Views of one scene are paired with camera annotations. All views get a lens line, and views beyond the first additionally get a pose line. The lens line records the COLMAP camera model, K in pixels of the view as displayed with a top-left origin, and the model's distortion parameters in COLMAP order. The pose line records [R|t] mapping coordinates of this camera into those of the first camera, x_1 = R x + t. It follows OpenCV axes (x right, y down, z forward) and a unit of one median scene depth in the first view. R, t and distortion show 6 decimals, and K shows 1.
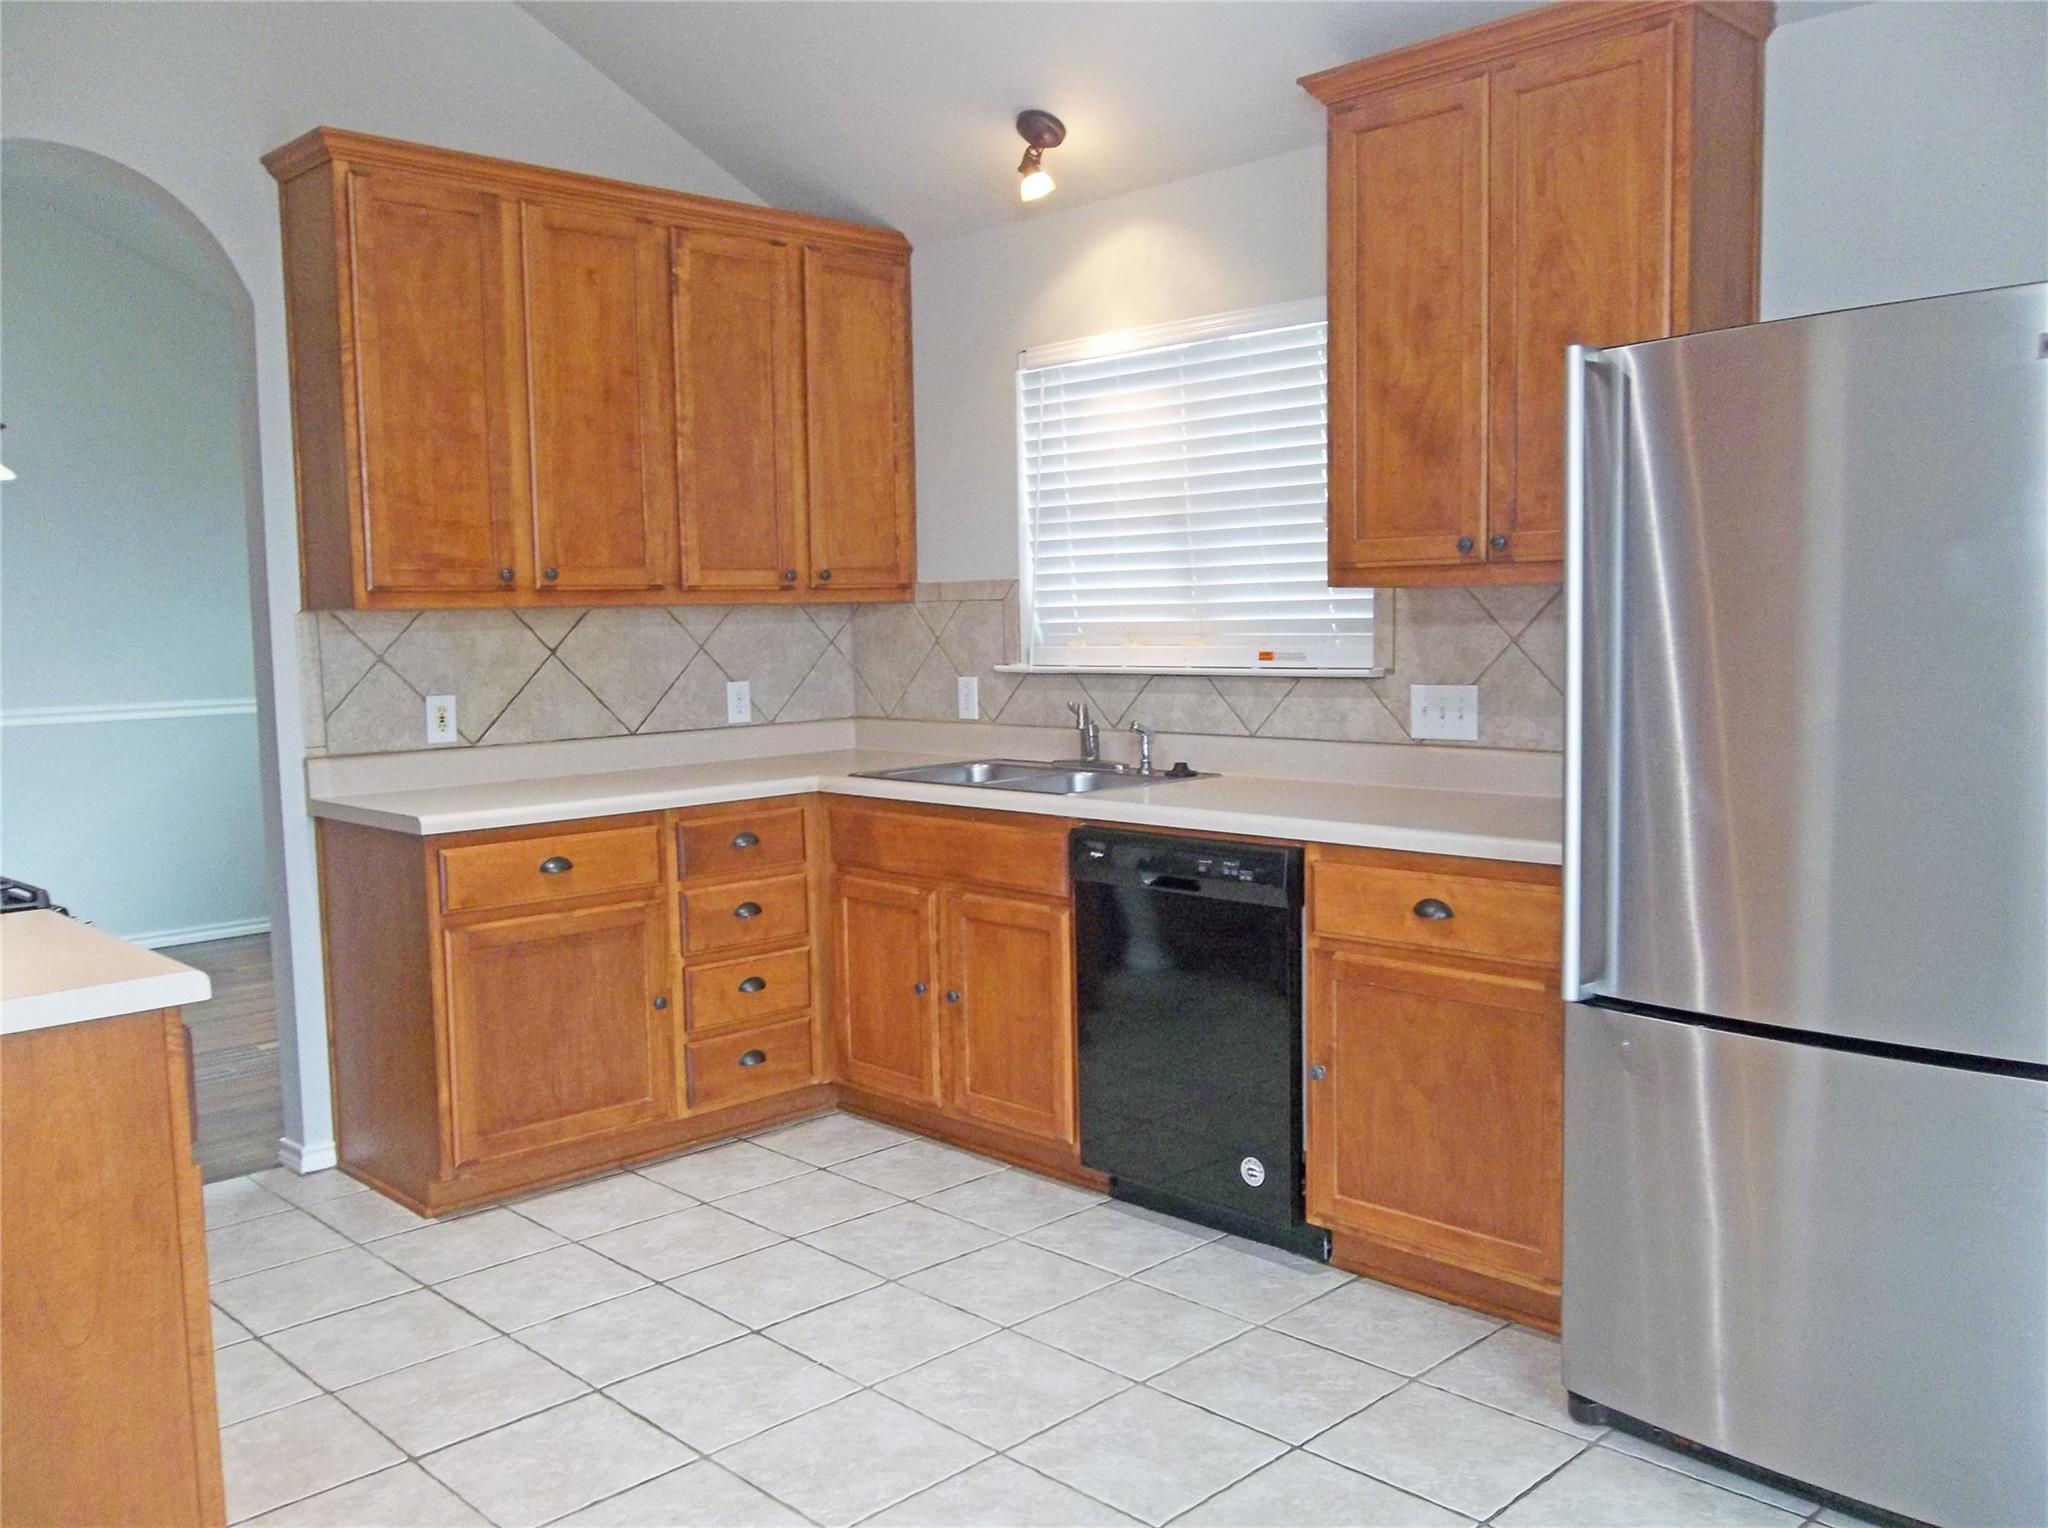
lens RADIAL K [[1685.9, 0, 1031.1], [0, 1685.9, 763.0], [0, 0, 1]] dist [-0.012203, 0.011192]
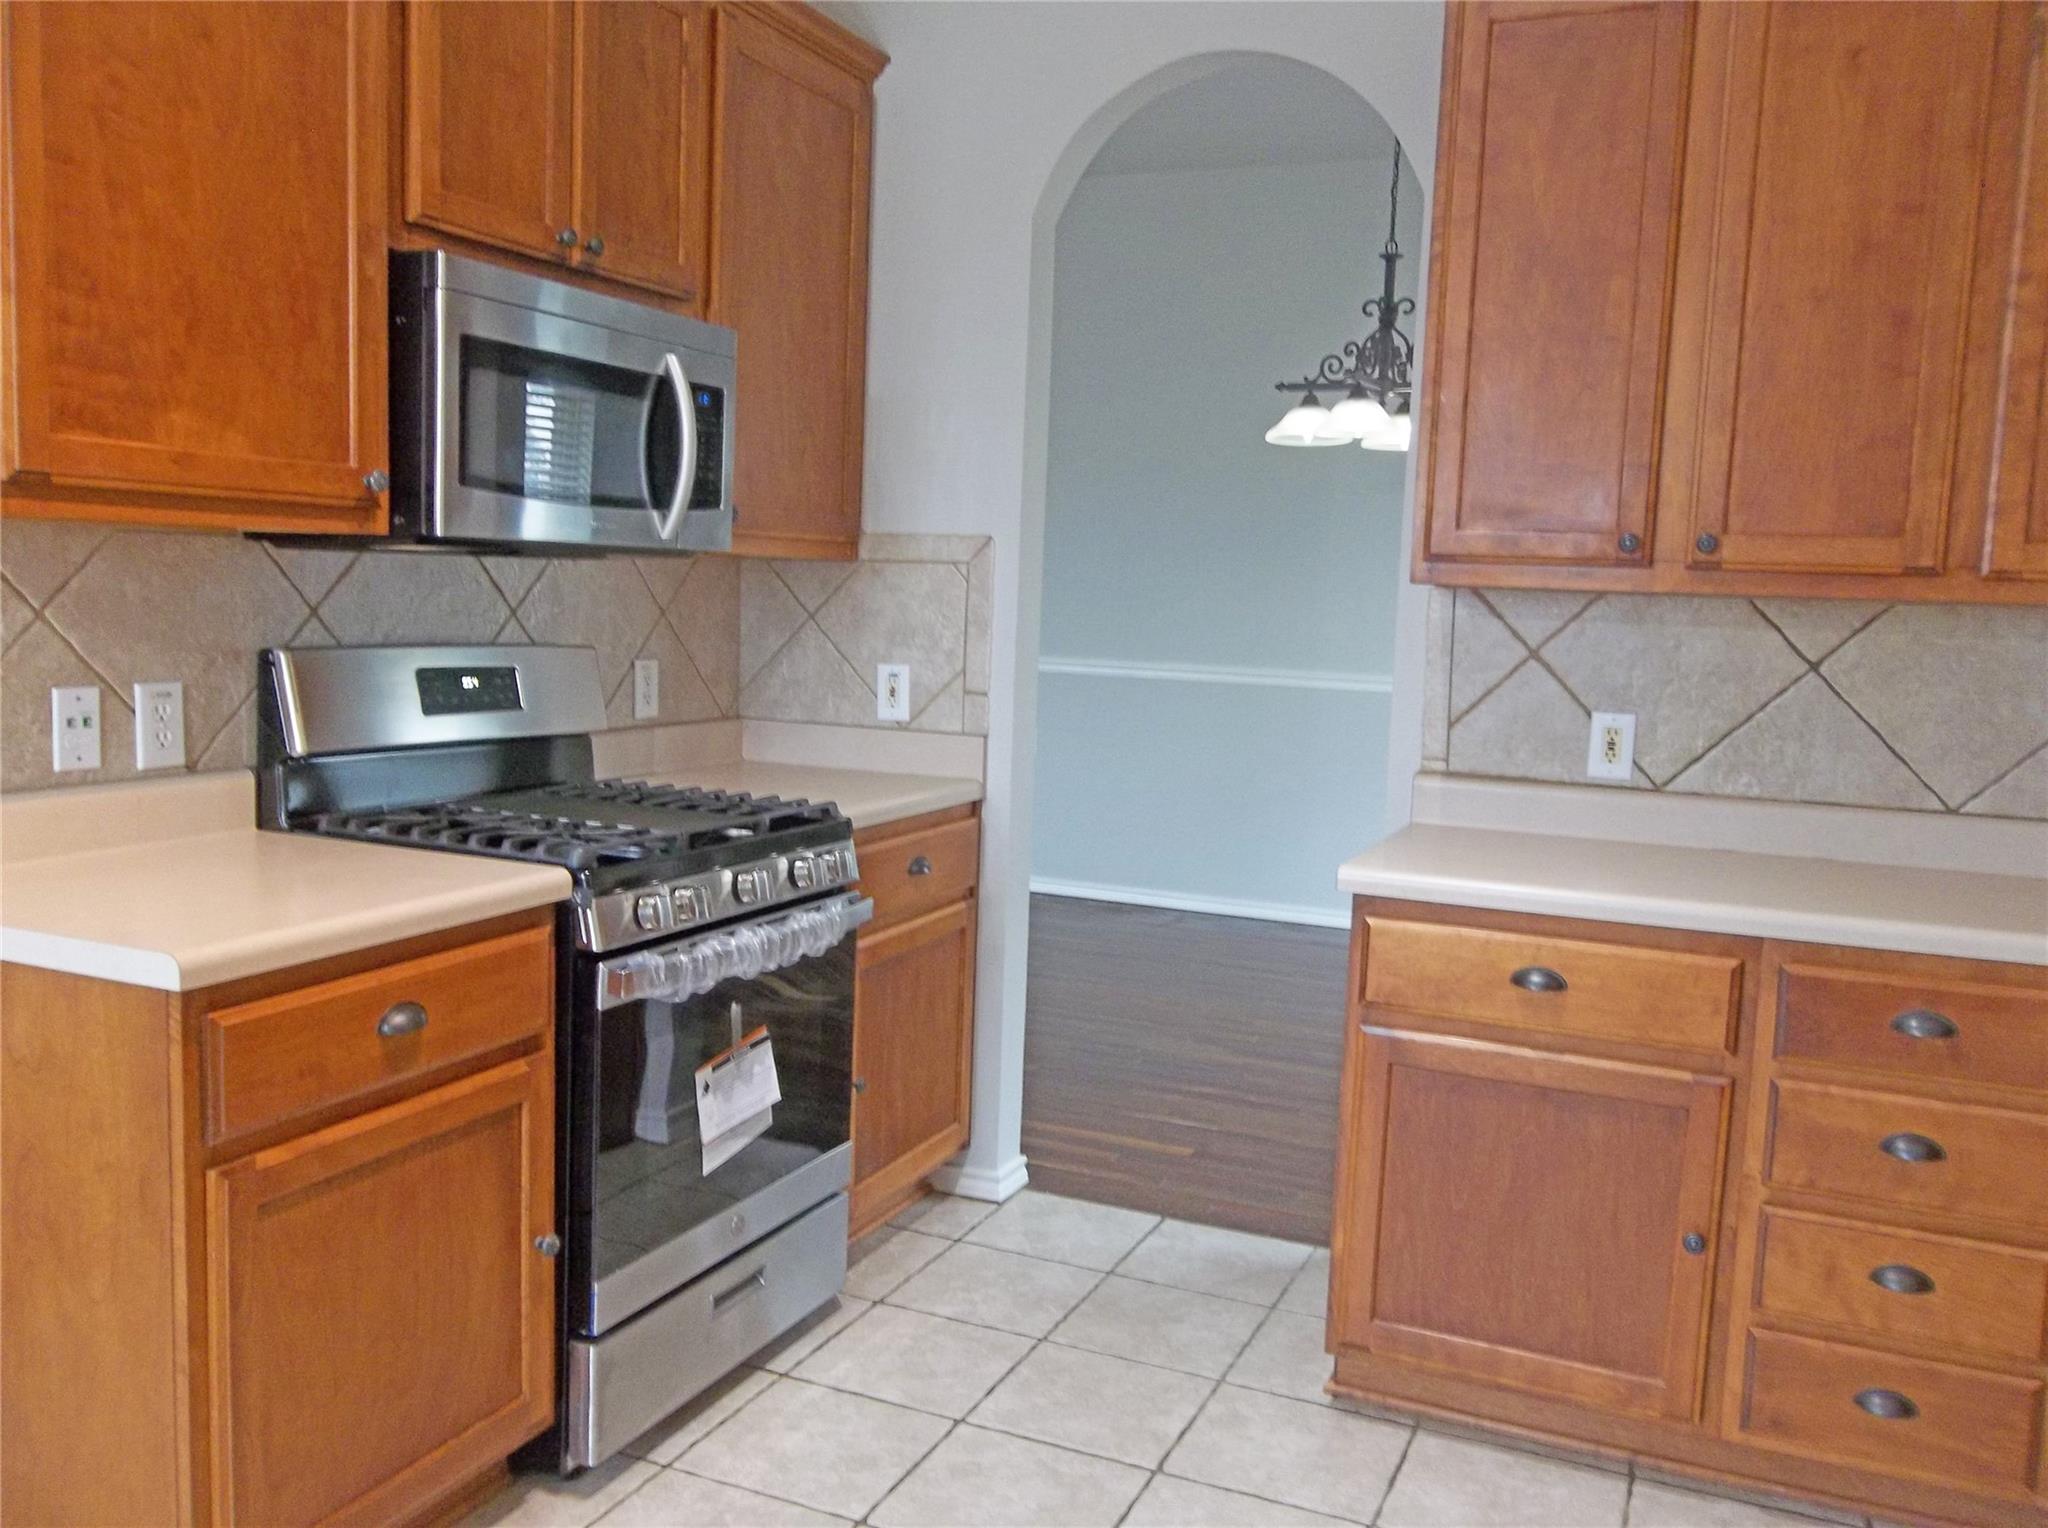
lens RADIAL K [[1685.9, 0, 1026.2], [0, 1685.9, 766.9], [0, 0, 1]] dist [-0.012203, 0.011192]
pose [[0.369418, 0.133986, -0.919553, 0.231463], [-0.125976, 0.987636, 0.093297, -0.055761], [0.920685, 0.081376, 0.381729, 0.528359]]
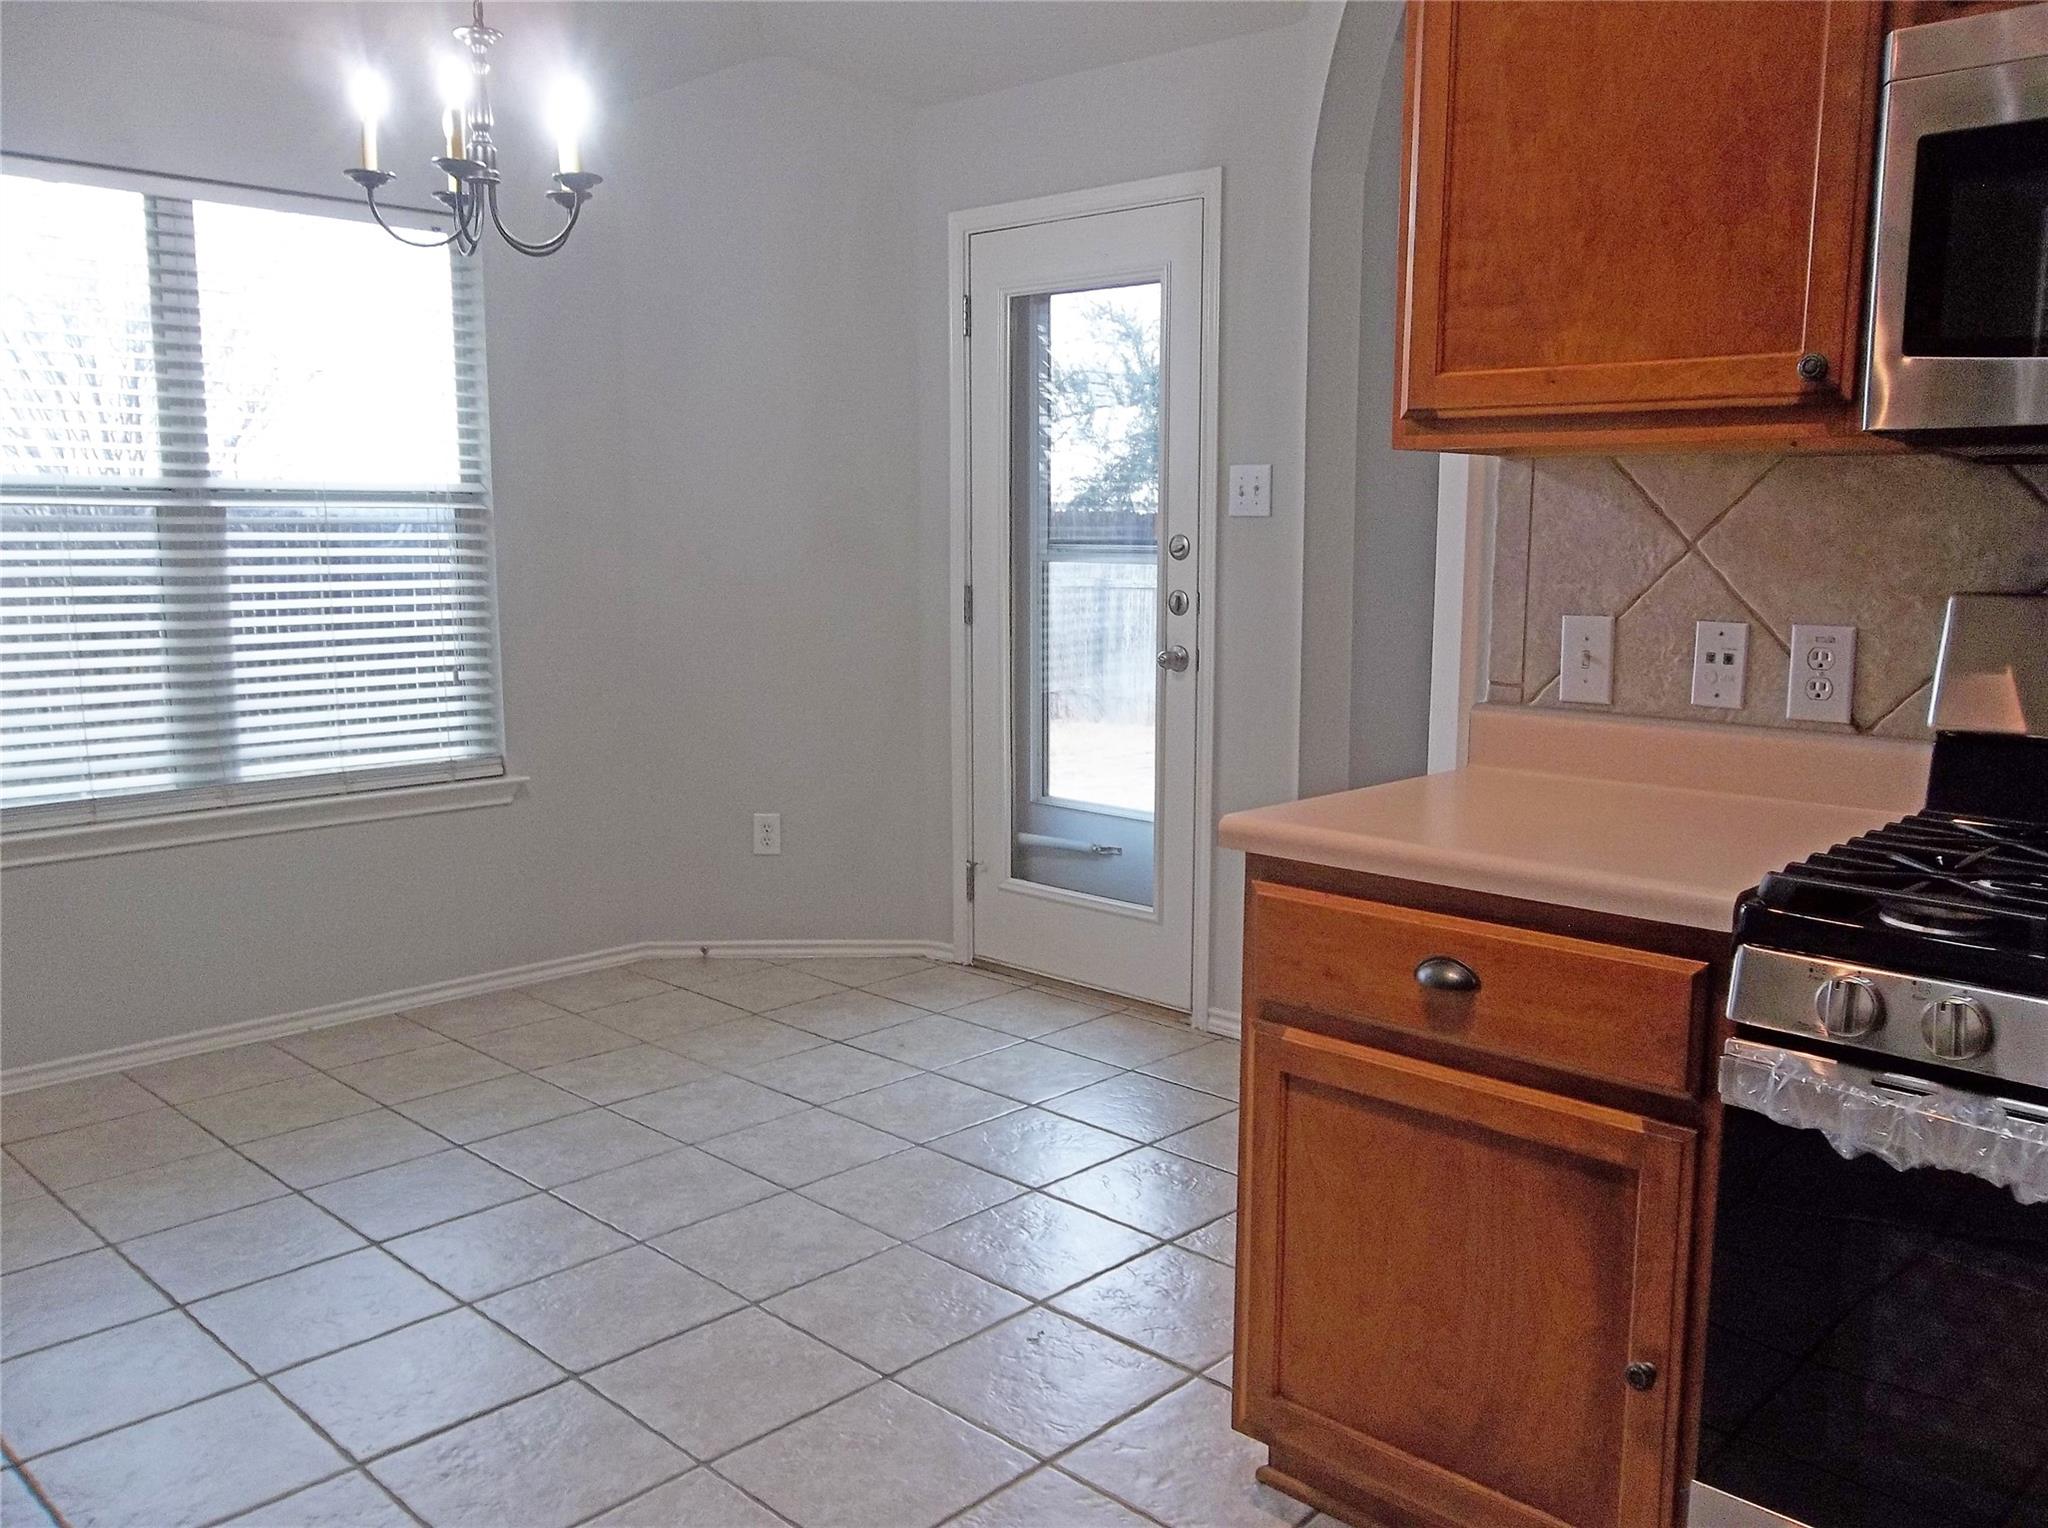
lens RADIAL K [[1685.9, 0, 1024.3], [0, 1685.9, 760.2], [0, 0, 1]] dist [-0.012203, 0.011192]
pose [[-0.999606, 0.018969, -0.020712, -0.162440], [0.013686, 0.972959, 0.230574, -0.074762], [0.024526, 0.230199, -0.972834, 0.978666]]
